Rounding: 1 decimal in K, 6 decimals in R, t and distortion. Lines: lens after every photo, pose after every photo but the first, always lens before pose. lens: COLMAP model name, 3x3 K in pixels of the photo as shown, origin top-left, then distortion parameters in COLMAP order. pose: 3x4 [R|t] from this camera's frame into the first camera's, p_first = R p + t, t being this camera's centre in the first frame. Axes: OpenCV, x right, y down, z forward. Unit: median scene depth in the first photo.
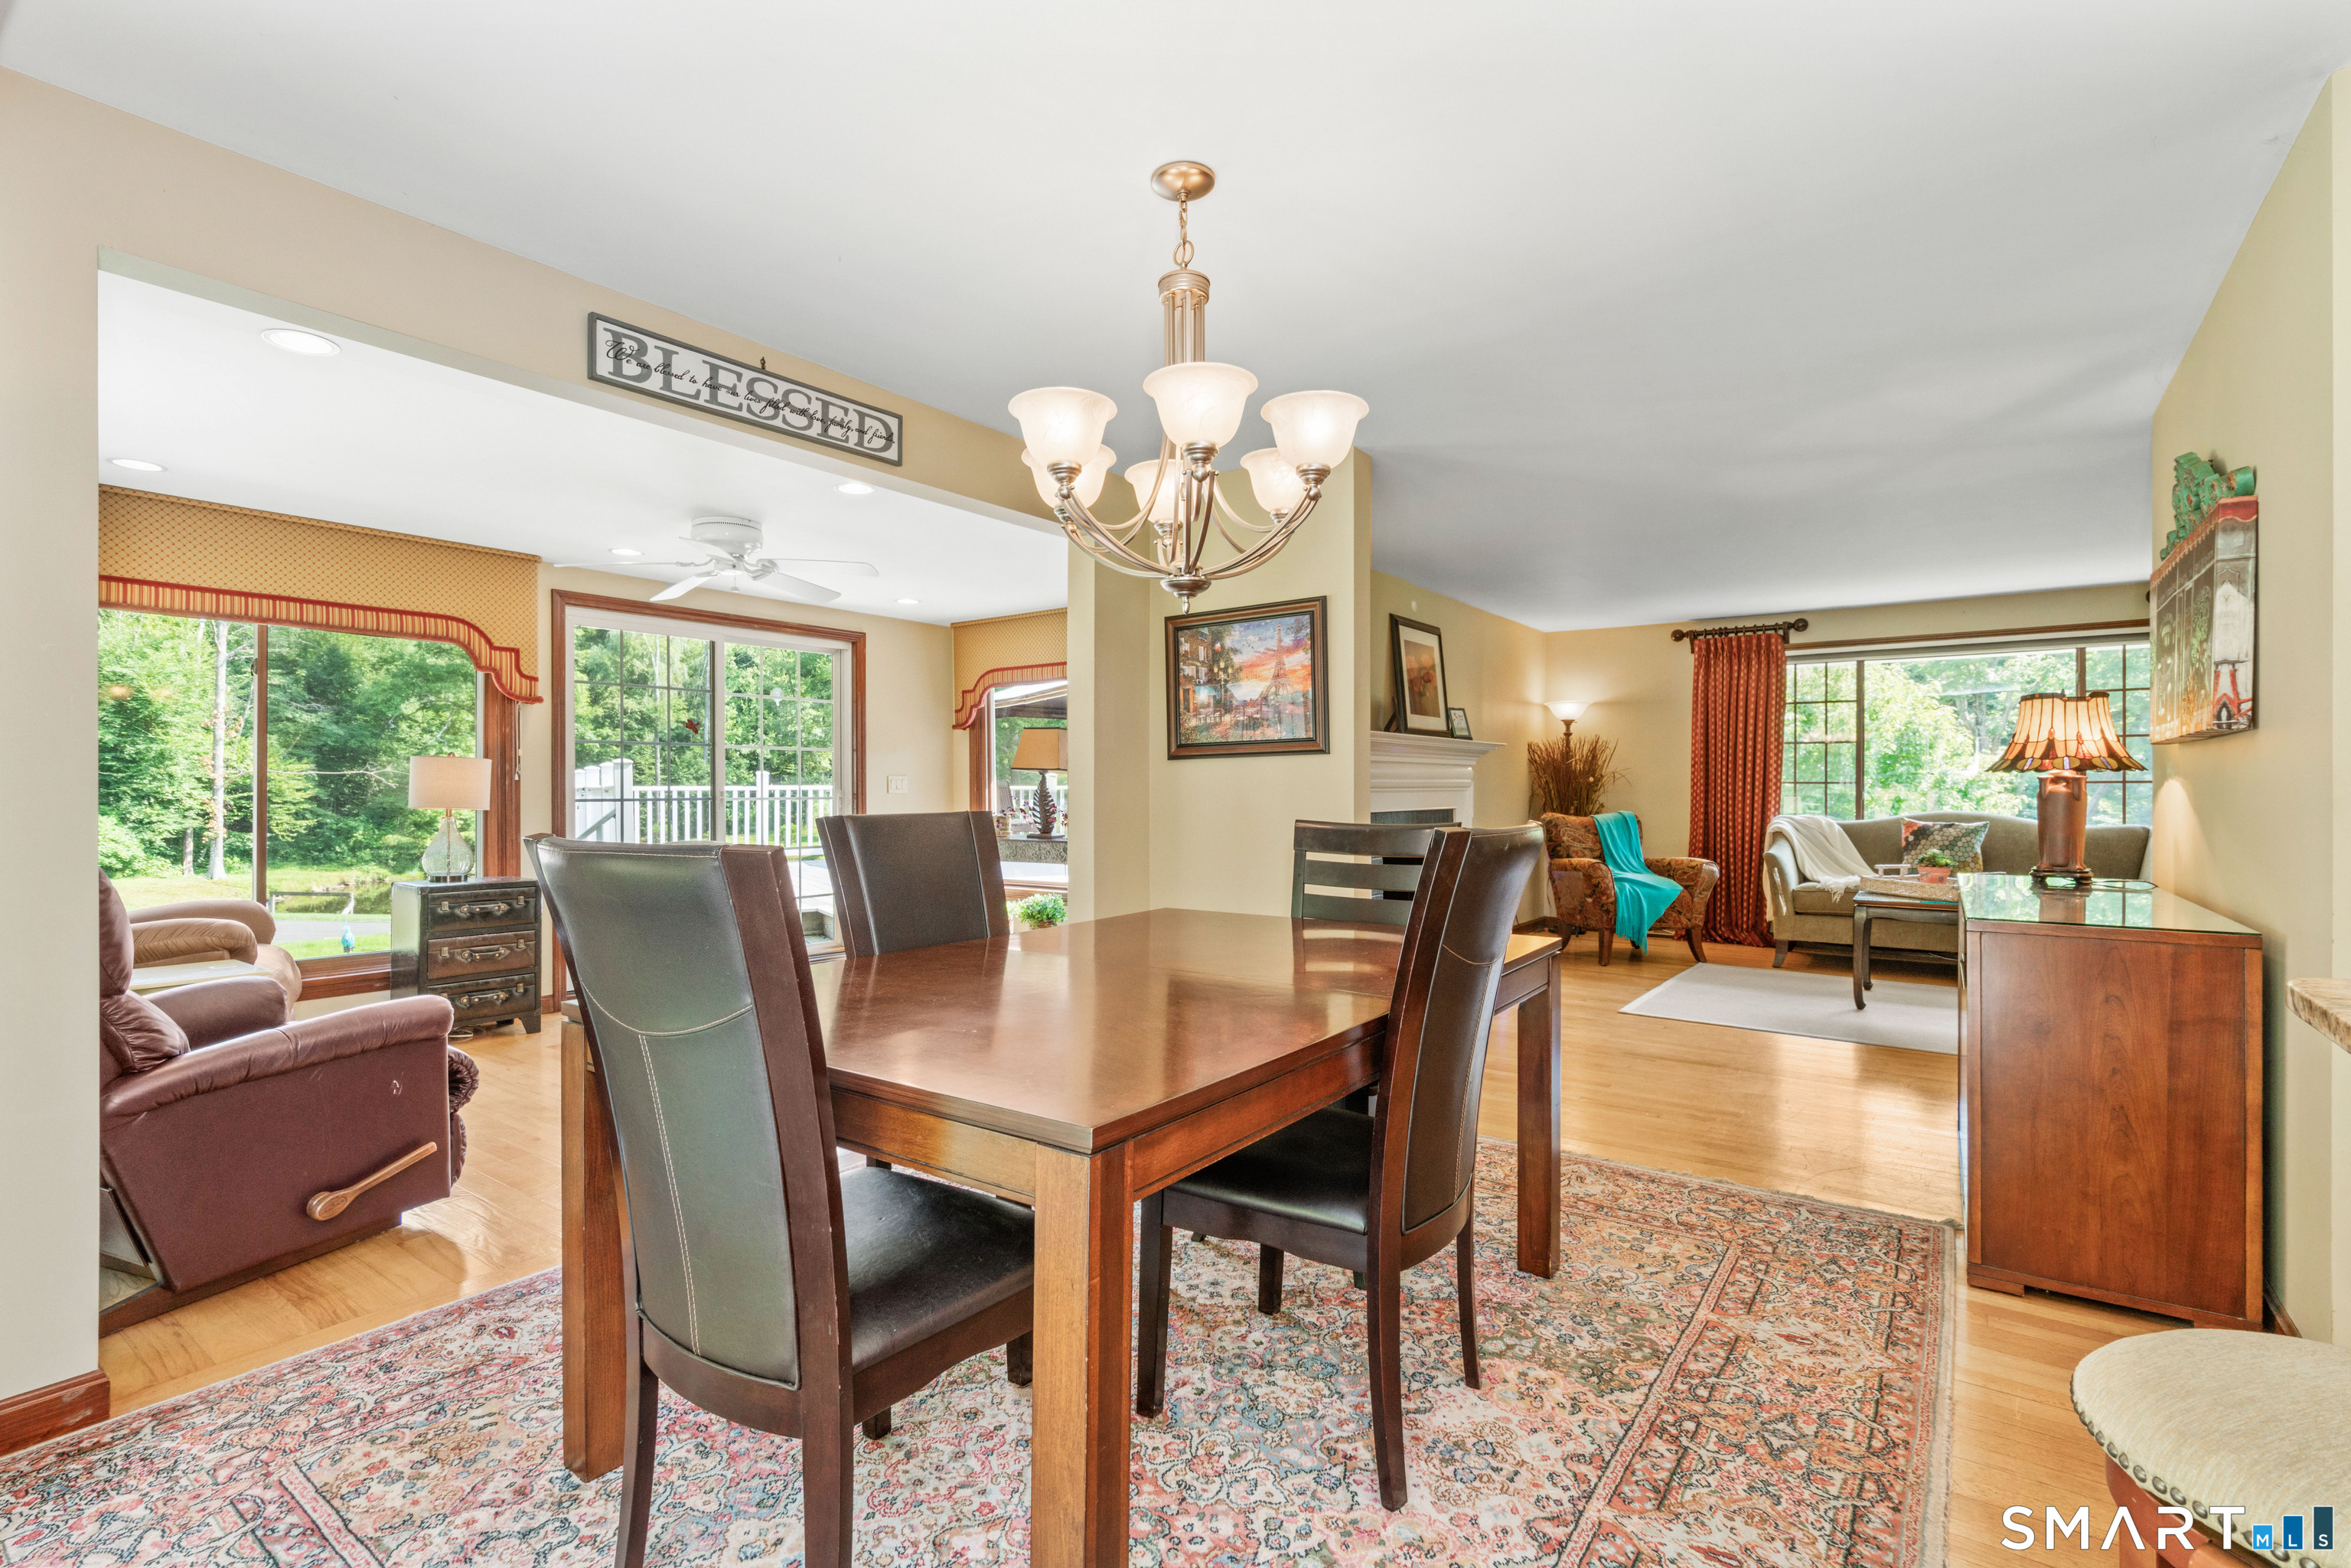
lens RADIAL K [[1084.6, 0, 1175.5], [0, 1084.6, 784.0], [0, 0, 1]] dist [-0.001854, 0.000728]
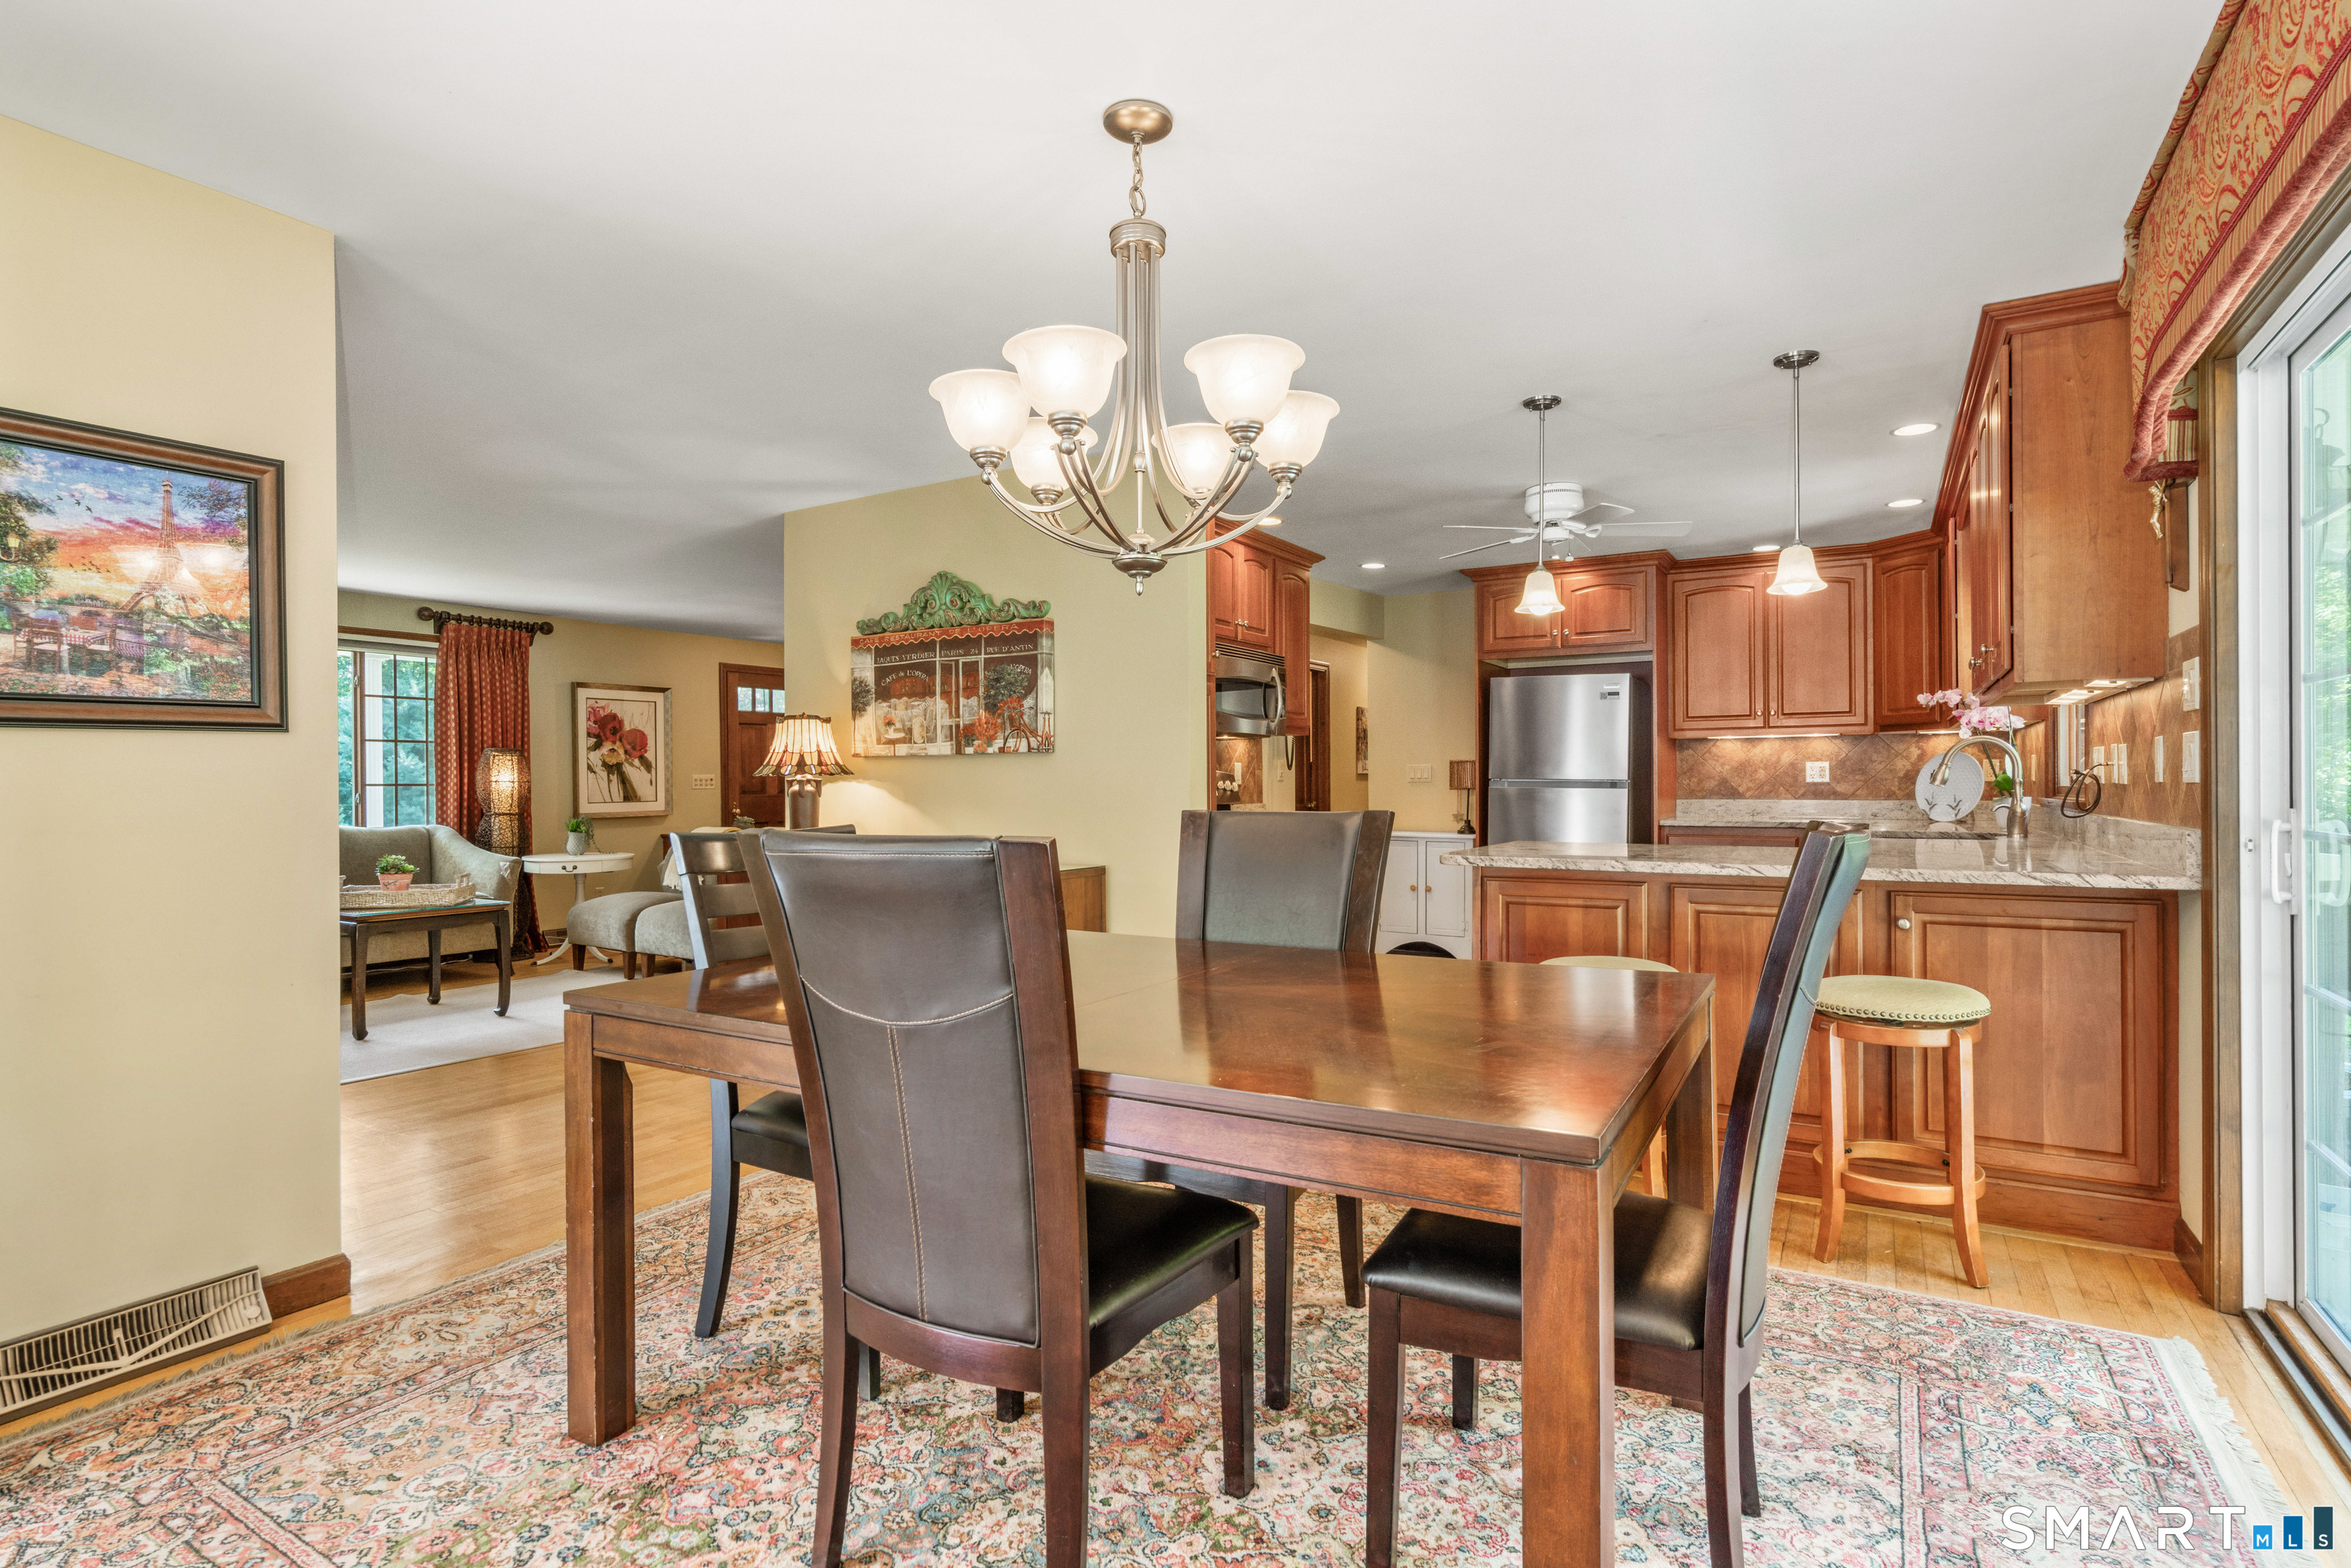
lens RADIAL K [[1156.1, 0, 1165.3], [0, 1156.1, 799.8], [0, 0, 1]] dist [-0.001874, -0.000332]
pose [[-0.080870, -0.009884, 0.996676, -0.475578], [0.002492, 0.999946, 0.010118, 0.003789], [-0.996722, 0.003302, -0.080841, 0.523329]]
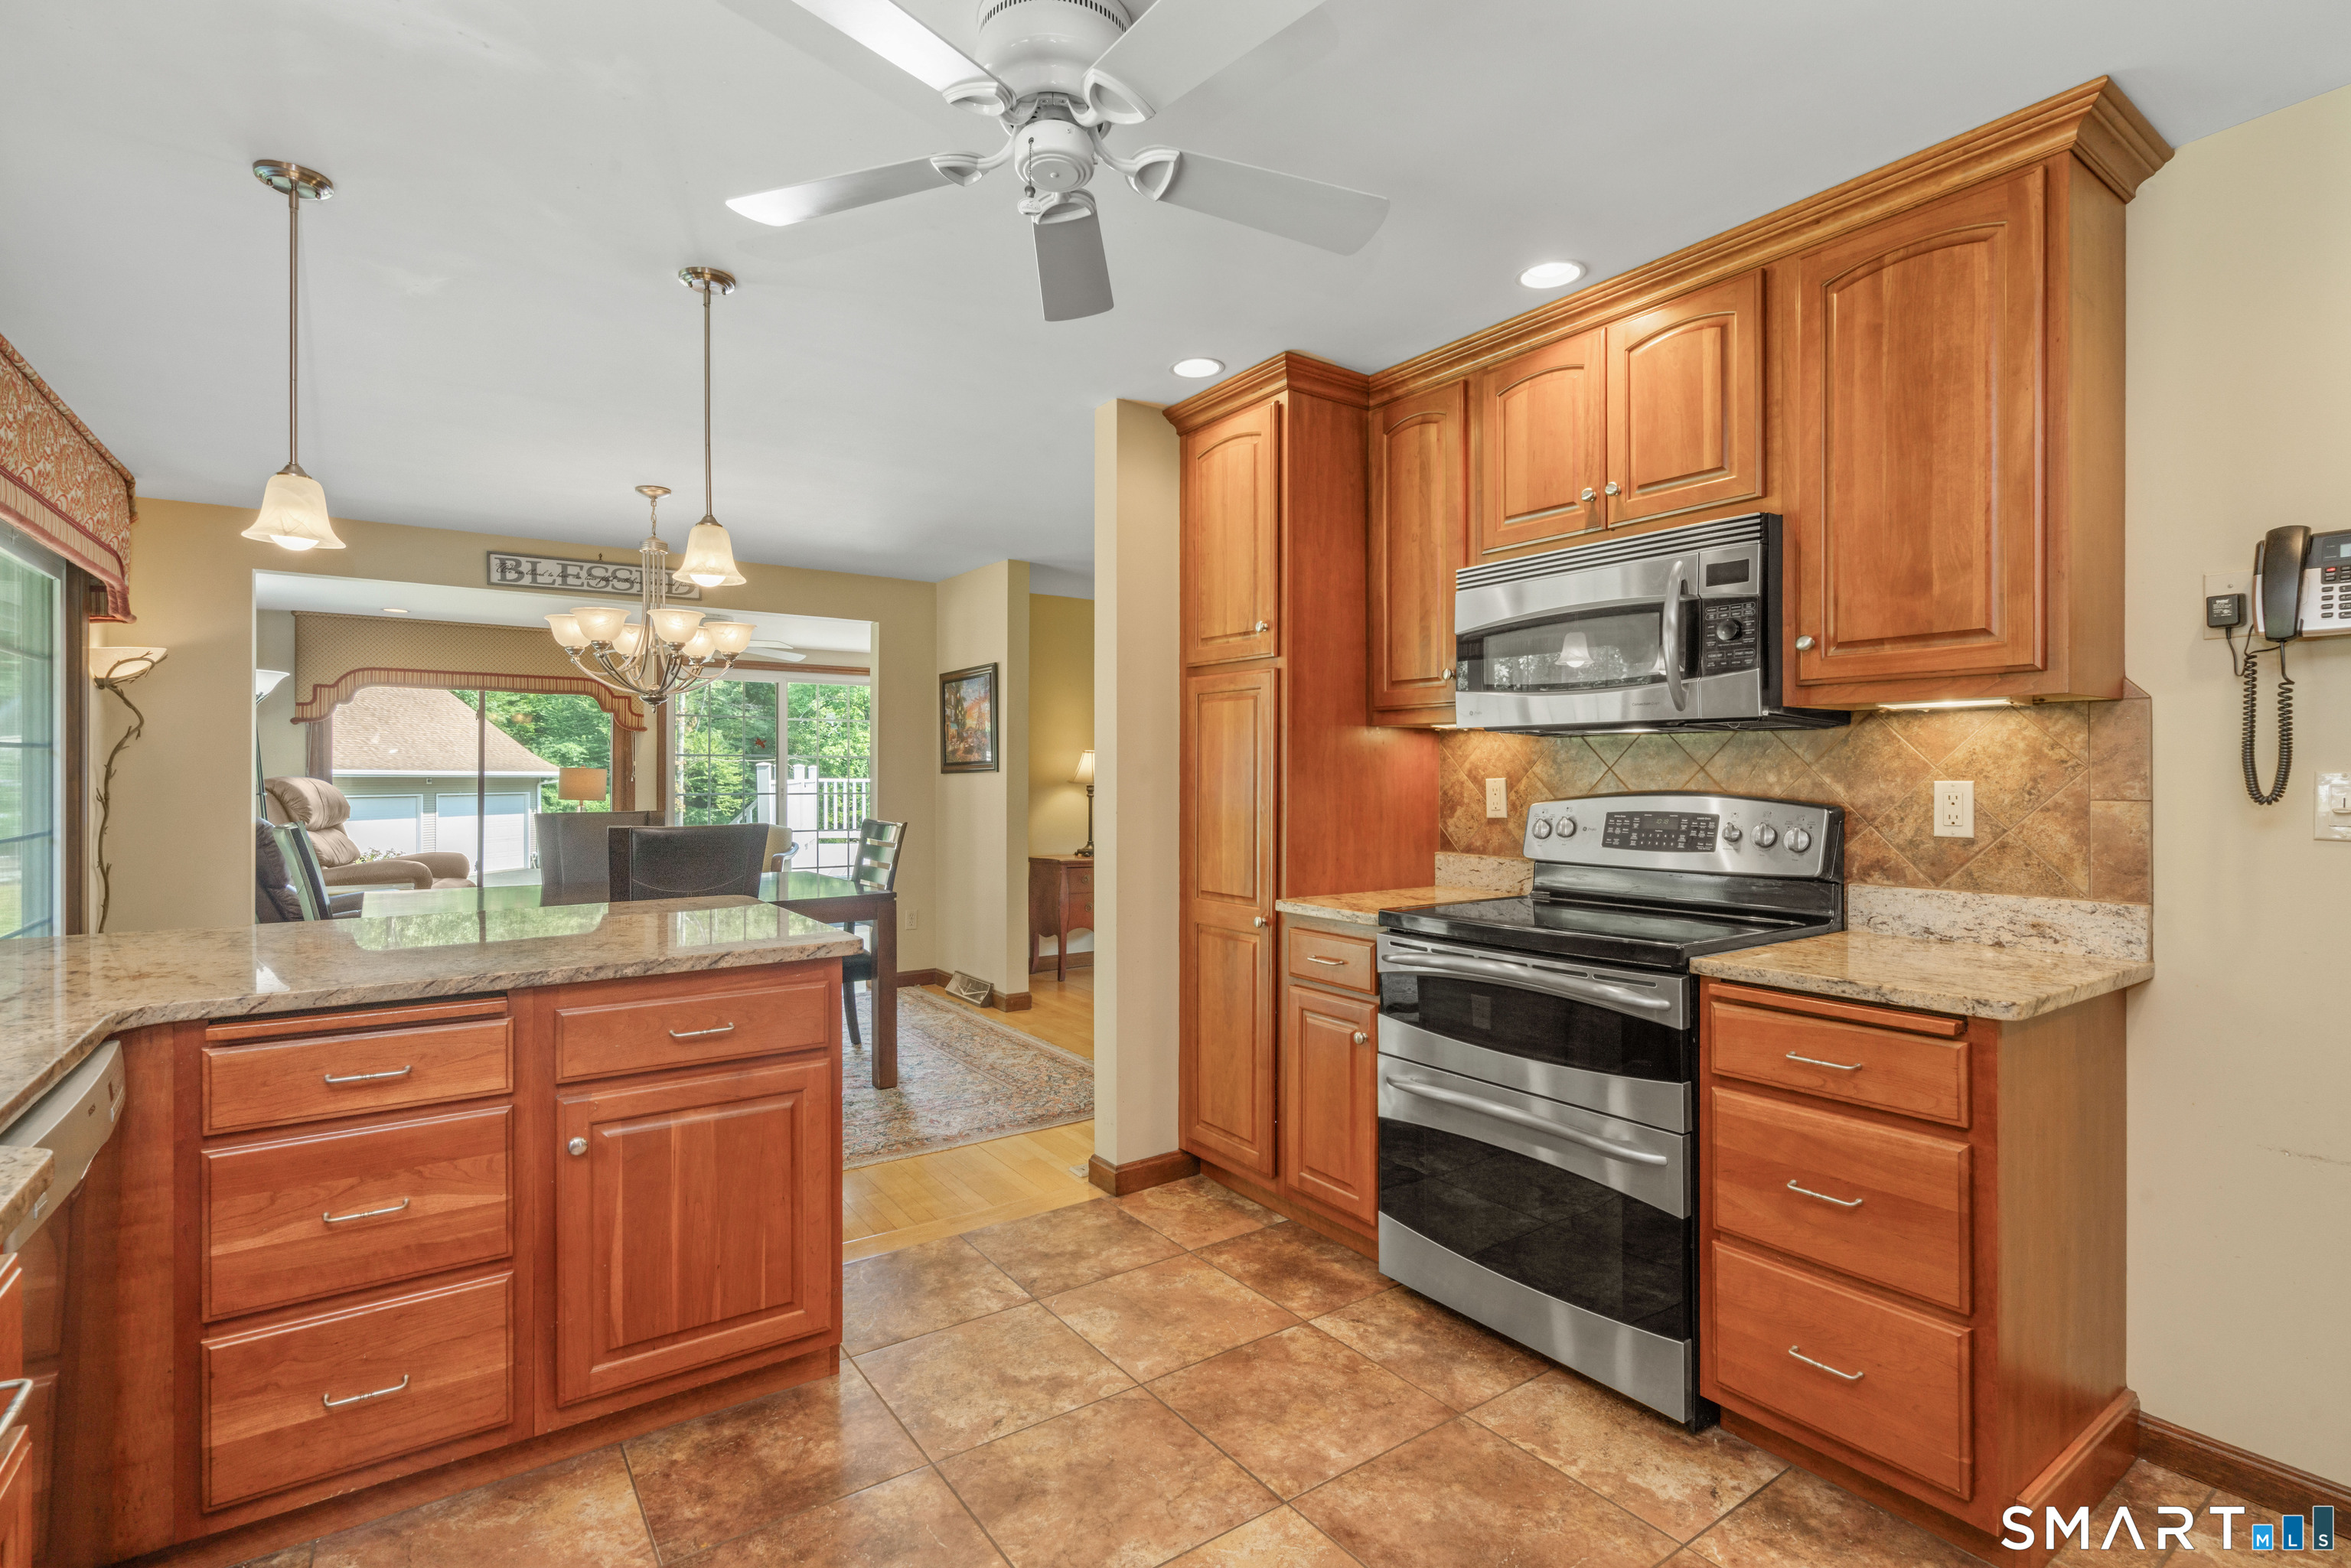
lens RADIAL K [[1094.8, 0, 1171.6], [0, 1094.8, 768.9], [0, 0, 1]] dist [-0.001485, 0.000721]
pose [[0.946289, 0.004099, -0.323297, 0.753751], [-0.004212, 0.999991, 0.000349, -0.030054], [0.323295, 0.001032, 0.946298, -0.275576]]
